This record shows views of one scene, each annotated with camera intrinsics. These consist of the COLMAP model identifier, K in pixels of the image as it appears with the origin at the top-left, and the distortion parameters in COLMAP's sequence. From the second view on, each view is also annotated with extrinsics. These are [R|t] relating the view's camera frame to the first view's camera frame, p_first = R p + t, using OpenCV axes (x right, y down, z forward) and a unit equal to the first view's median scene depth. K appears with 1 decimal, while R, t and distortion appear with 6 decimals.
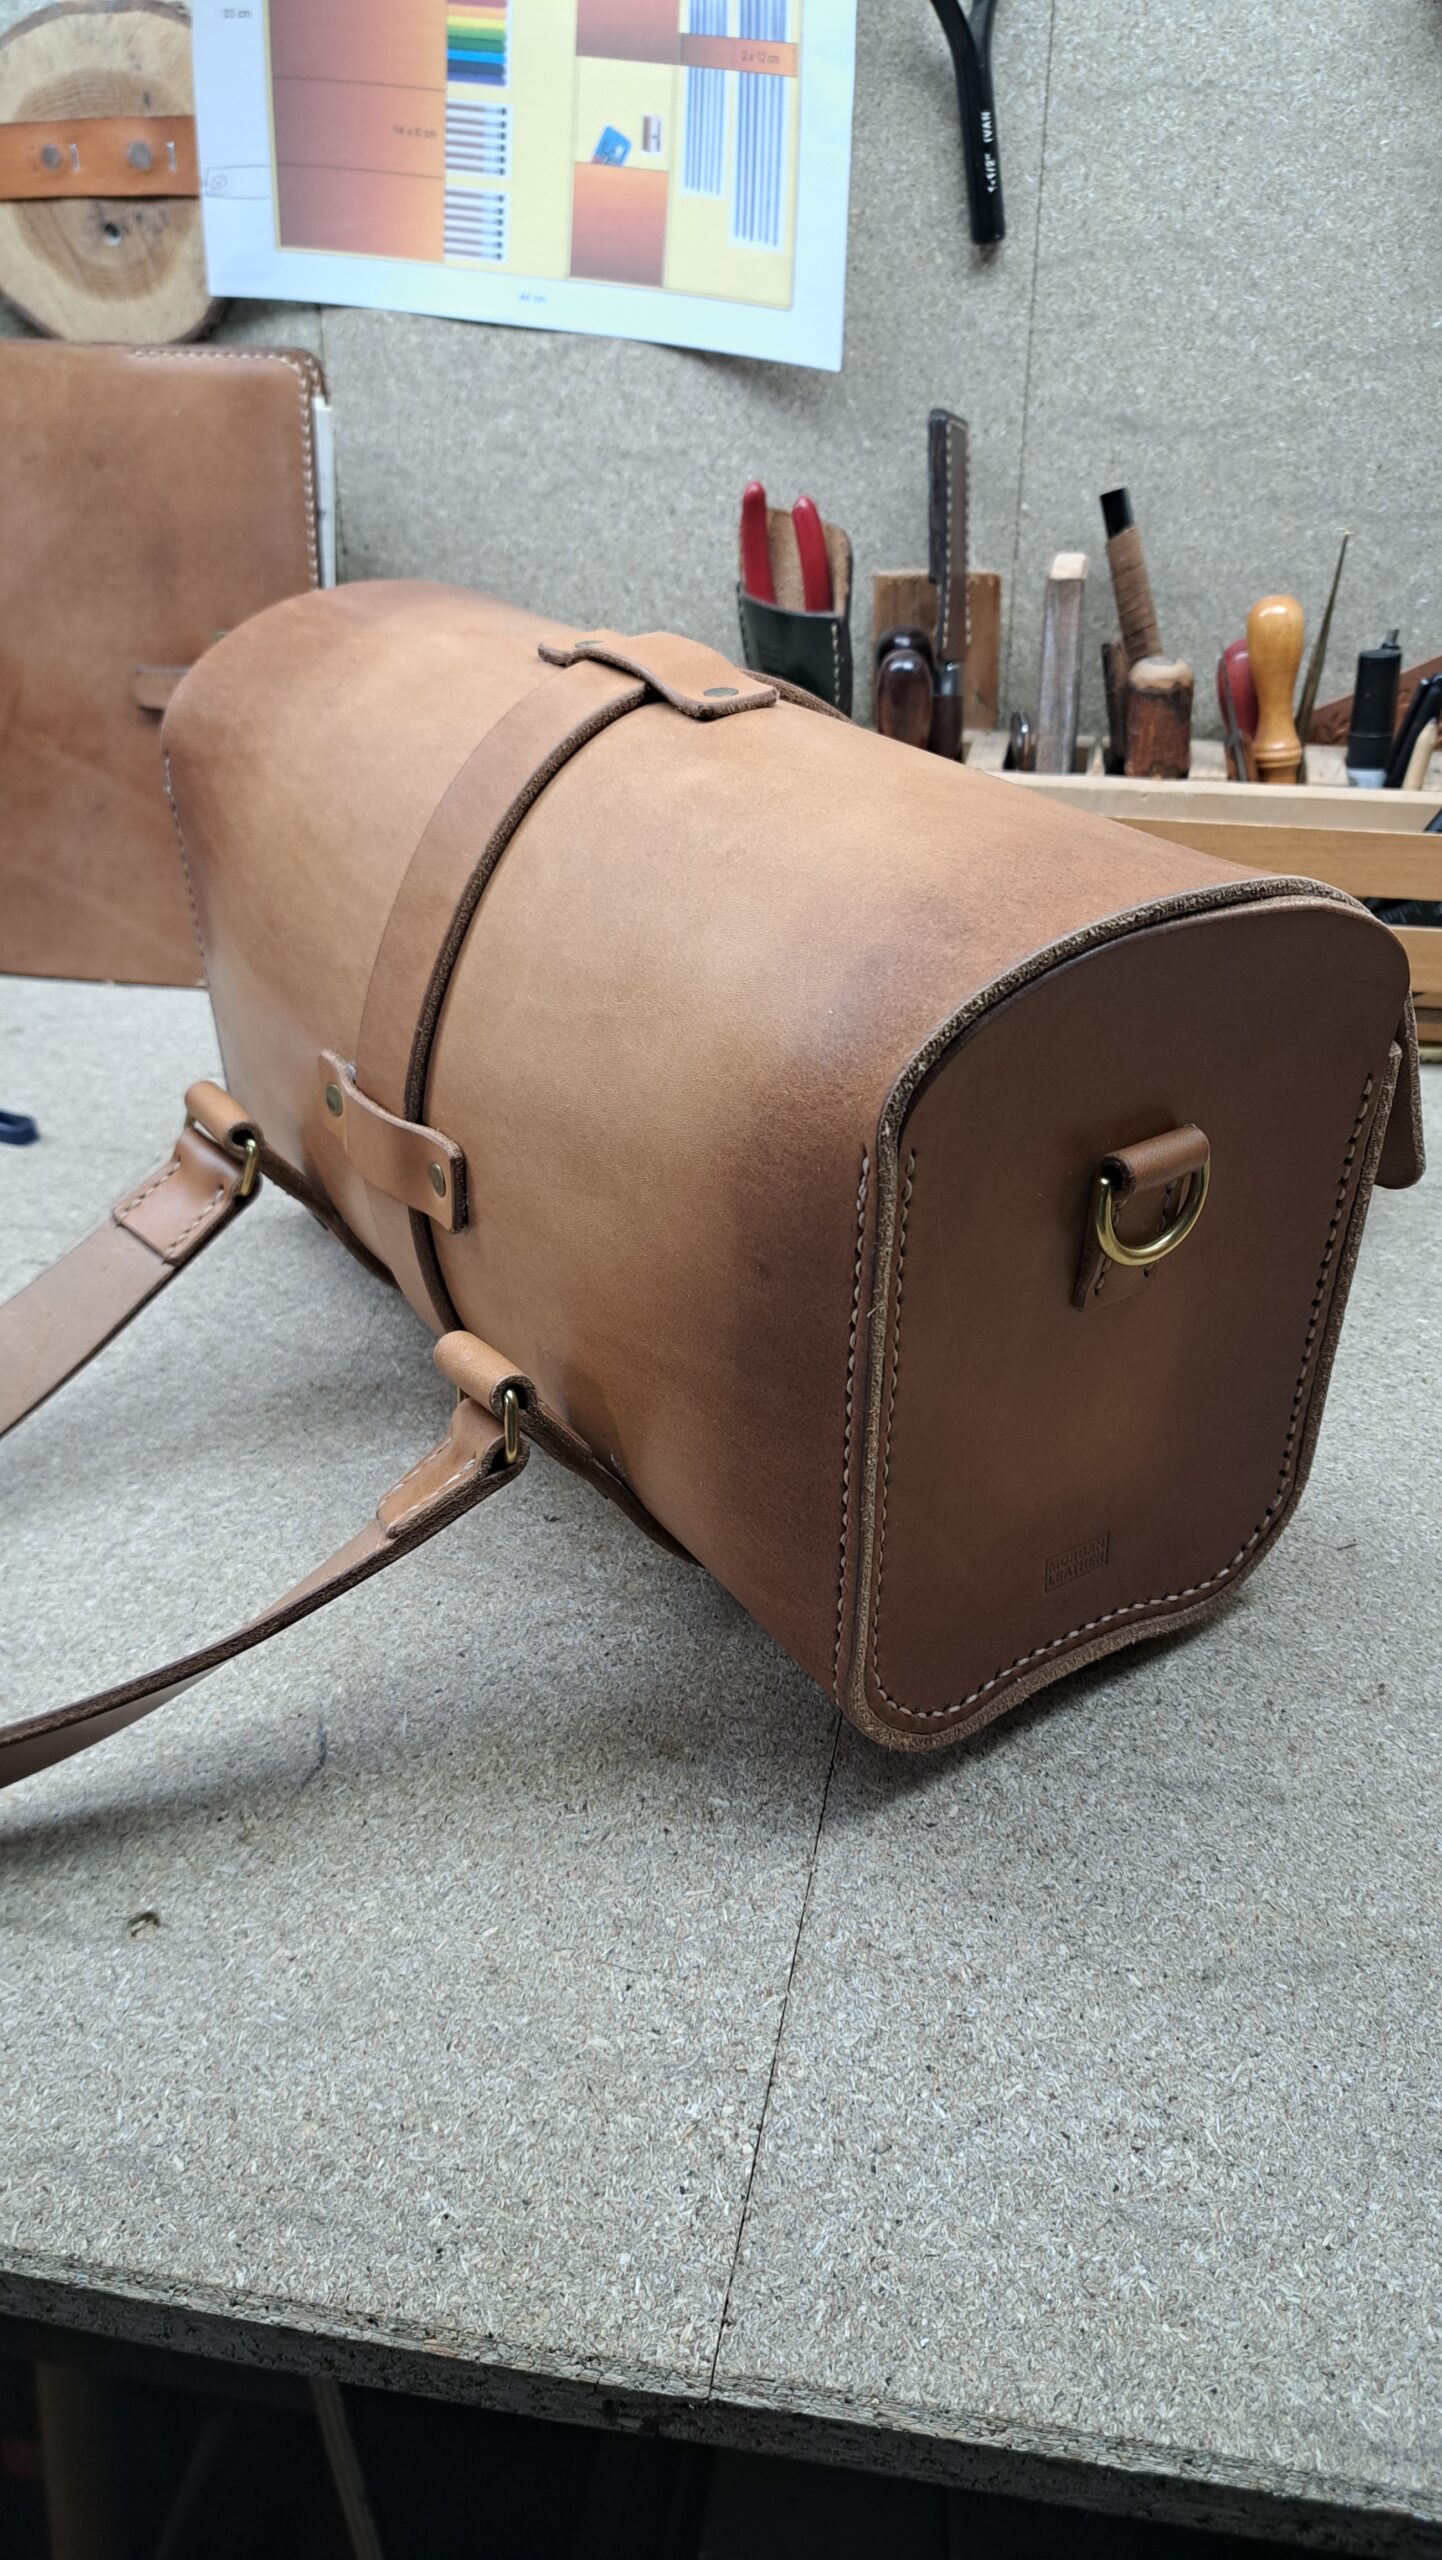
lens RADIAL K [[1866.7, 0, 720.8], [0, 1866.7, 1242.0], [0, 0, 1]] dist [0.059372, -0.087003]
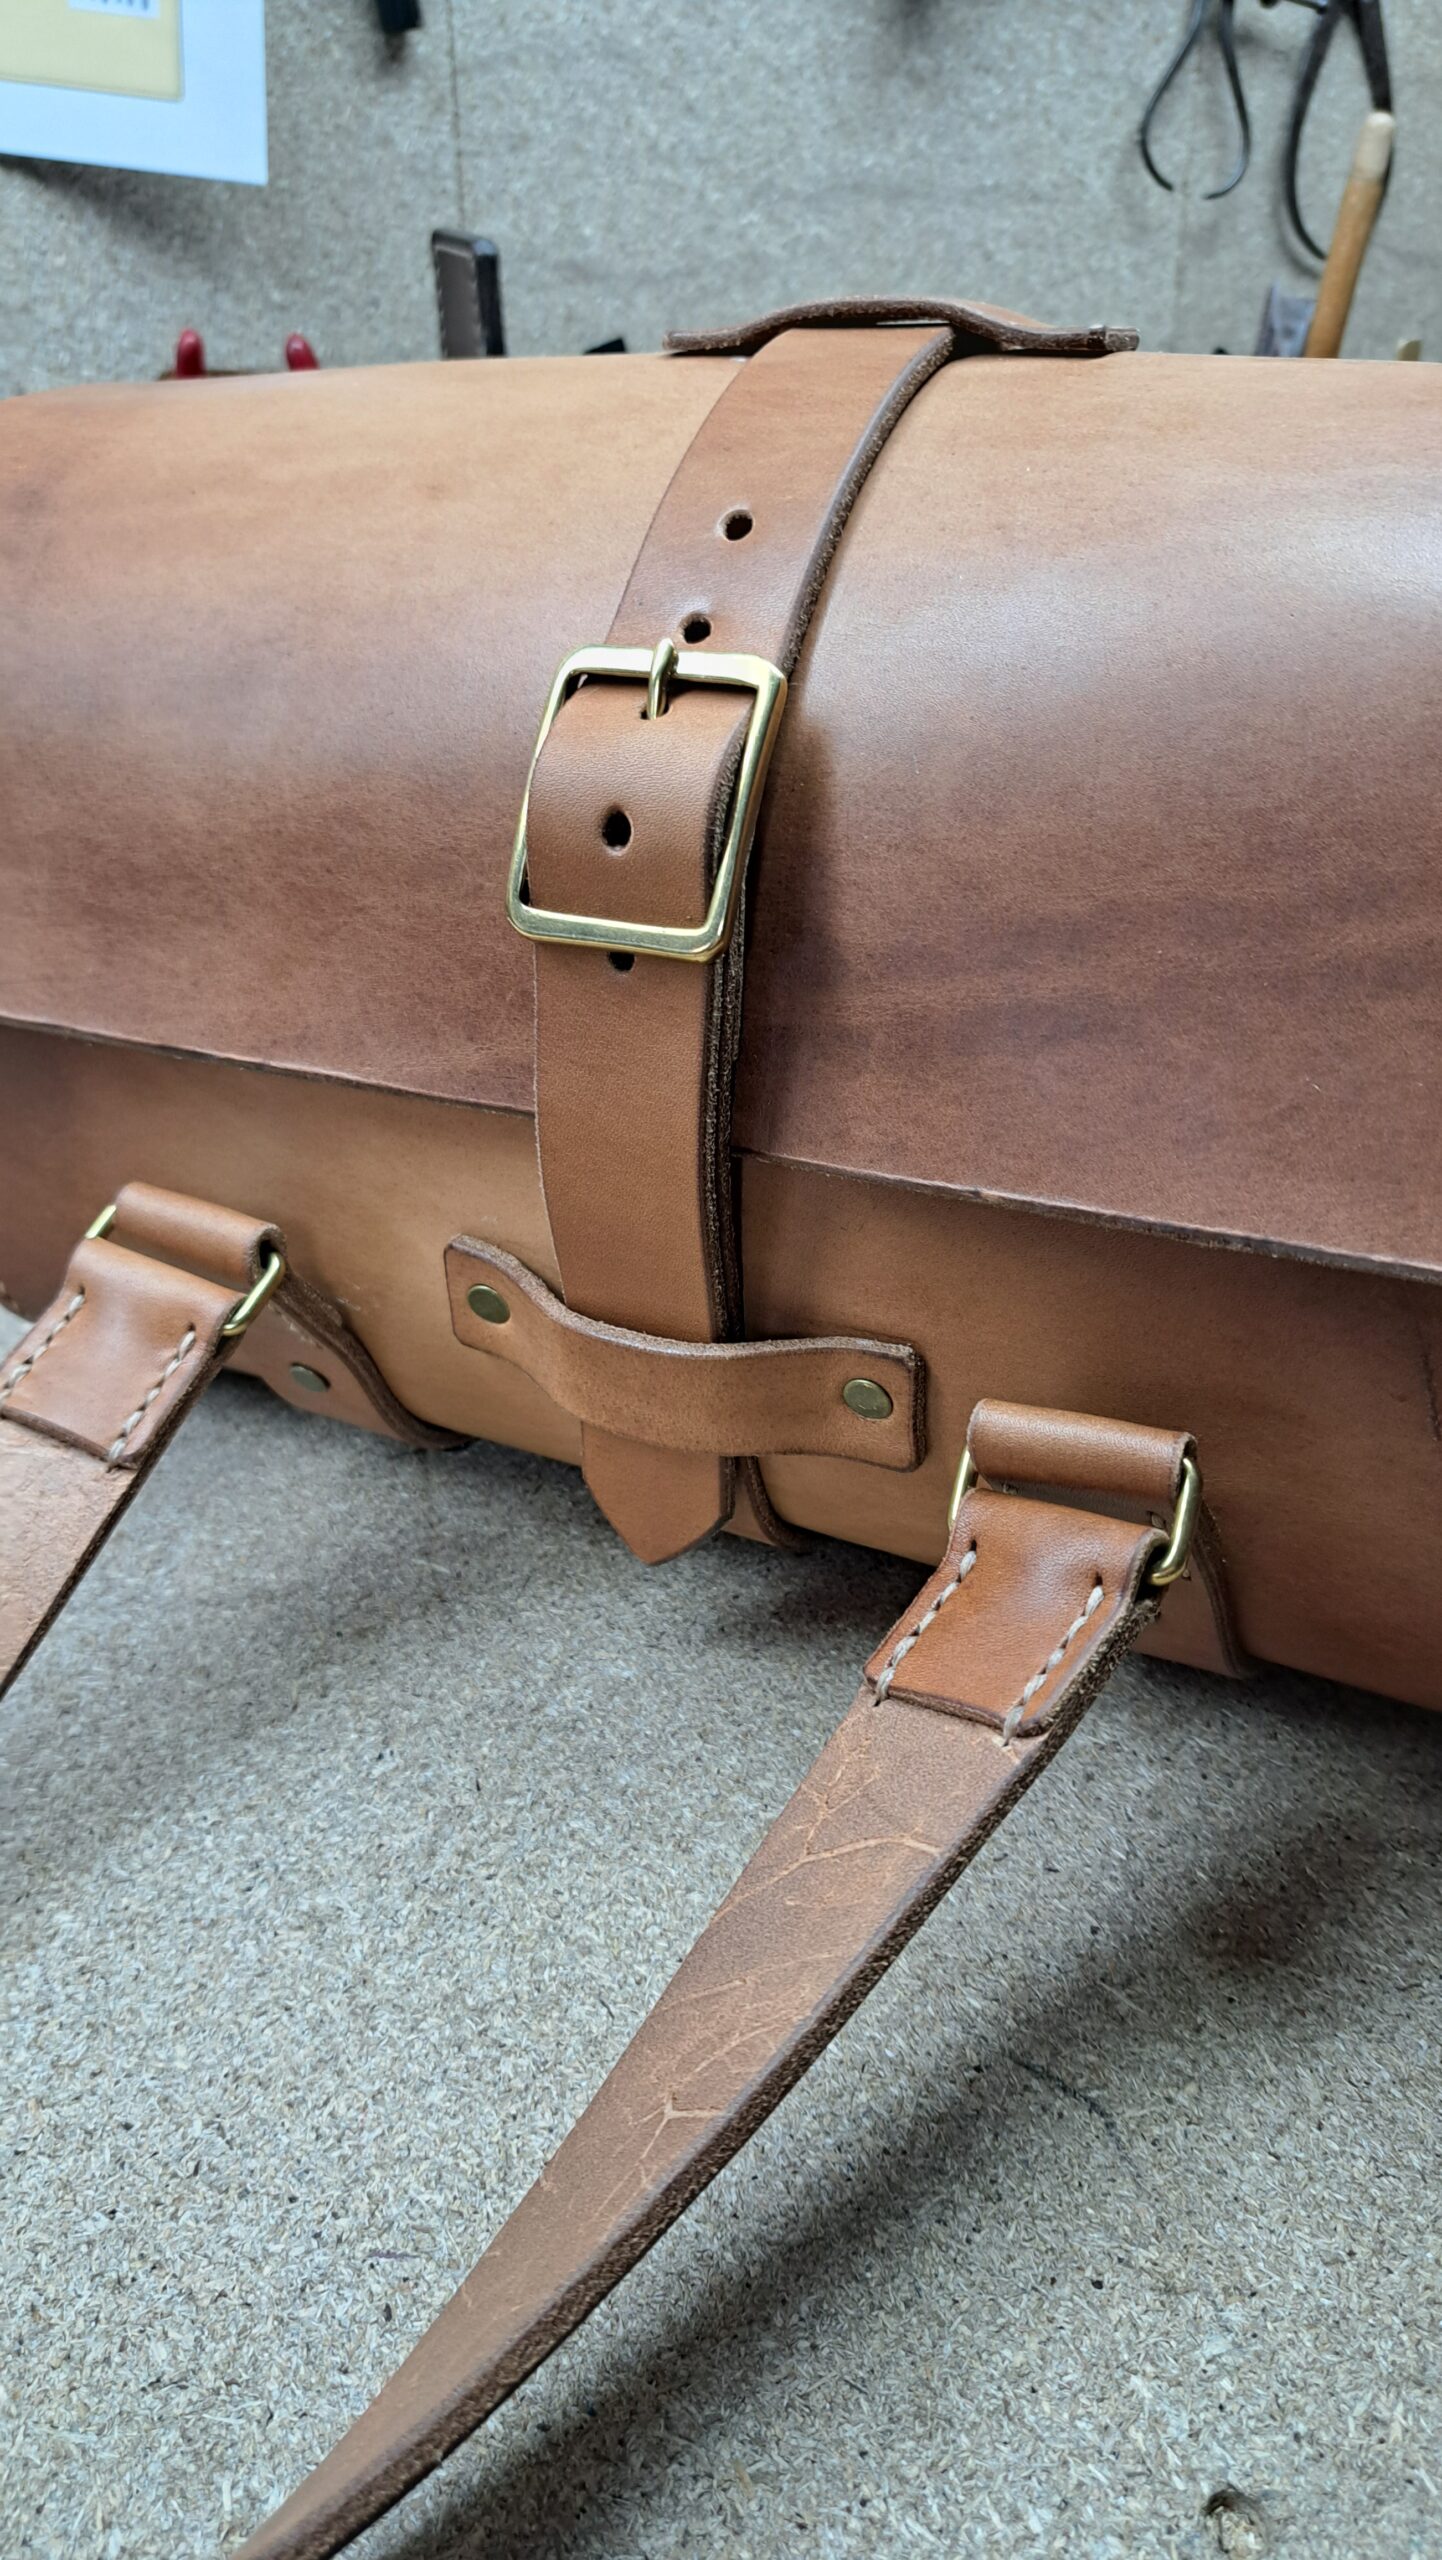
lens RADIAL K [[1898.1, 0, 721.0], [0, 1898.1, 1280.0], [0, 0, 1]] dist [0.023066, -0.018428]
pose [[0.791062, -0.263091, 0.552271, -0.329950], [0.288830, 0.956462, 0.041926, -0.018369], [-0.539257, 0.126346, 0.832610, 0.311367]]
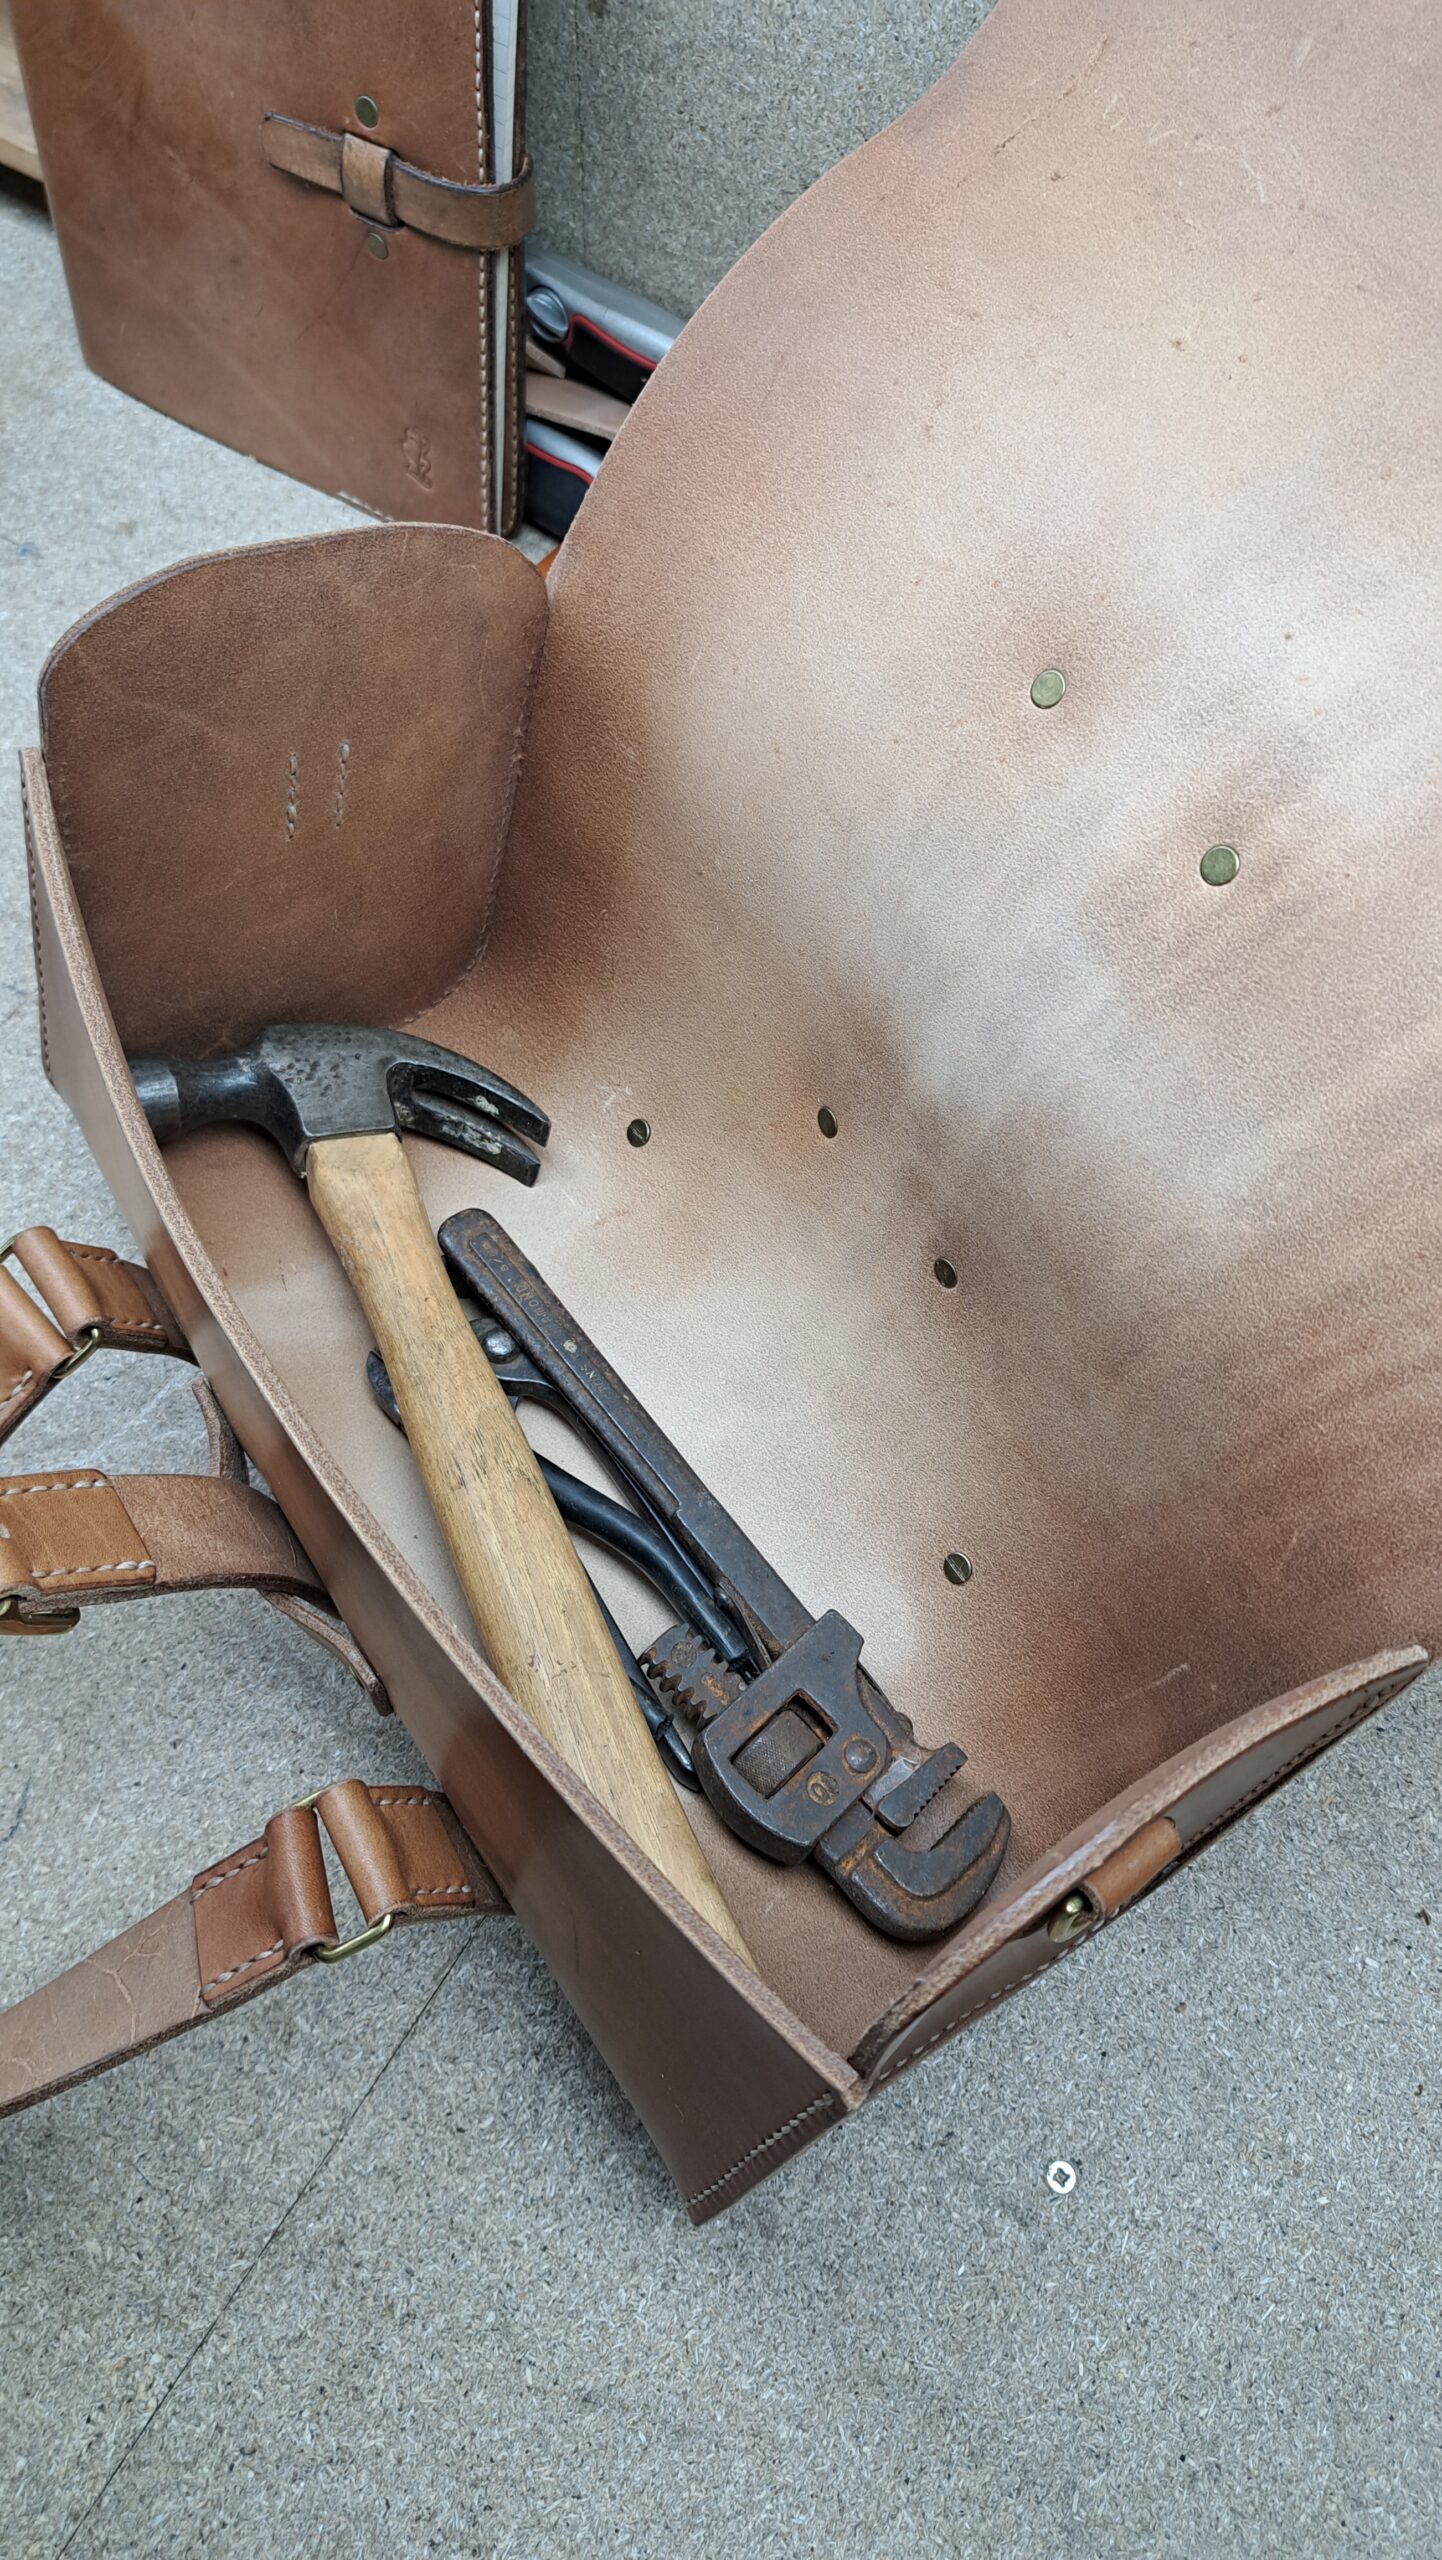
lens RADIAL K [[1898.1, 0, 721.0], [0, 1898.1, 1280.0], [0, 0, 1]] dist [0.023066, -0.018428]
pose [[0.931718, 0.333226, -0.144436, 0.138798], [-0.203444, 0.808315, 0.552483, -0.413073], [0.300851, -0.485374, 0.820914, 0.203869]]
